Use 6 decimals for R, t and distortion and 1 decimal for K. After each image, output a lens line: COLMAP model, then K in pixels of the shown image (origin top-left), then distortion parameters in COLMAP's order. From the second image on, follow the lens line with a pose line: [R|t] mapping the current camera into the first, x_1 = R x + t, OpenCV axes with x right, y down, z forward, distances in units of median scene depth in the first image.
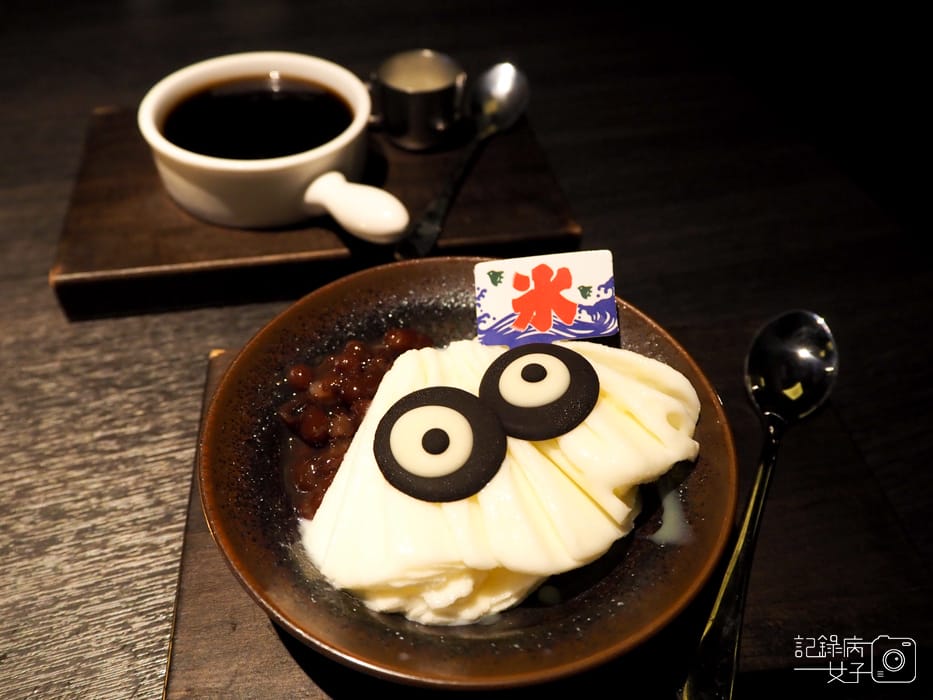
lens RADIAL K [[850.6, 0, 463.5], [0, 850.6, 347.5], [0, 0, 1]] dist [0.014289, -0.037749]
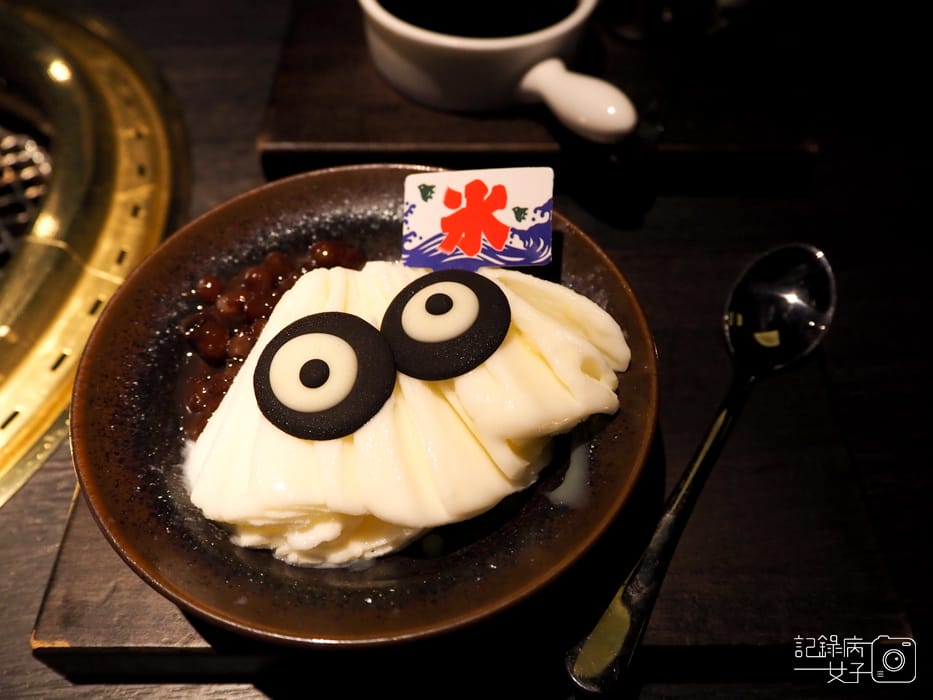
lens RADIAL K [[850.6, 0, 465.8], [0, 850.6, 352.1], [0, 0, 1]] dist [0.014289, -0.037749]
pose [[0.990507, 0.075016, -0.115189, 0.218994], [-0.059189, 0.989055, 0.135152, -0.043401], [0.124067, -0.127051, 0.984106, 0.113336]]
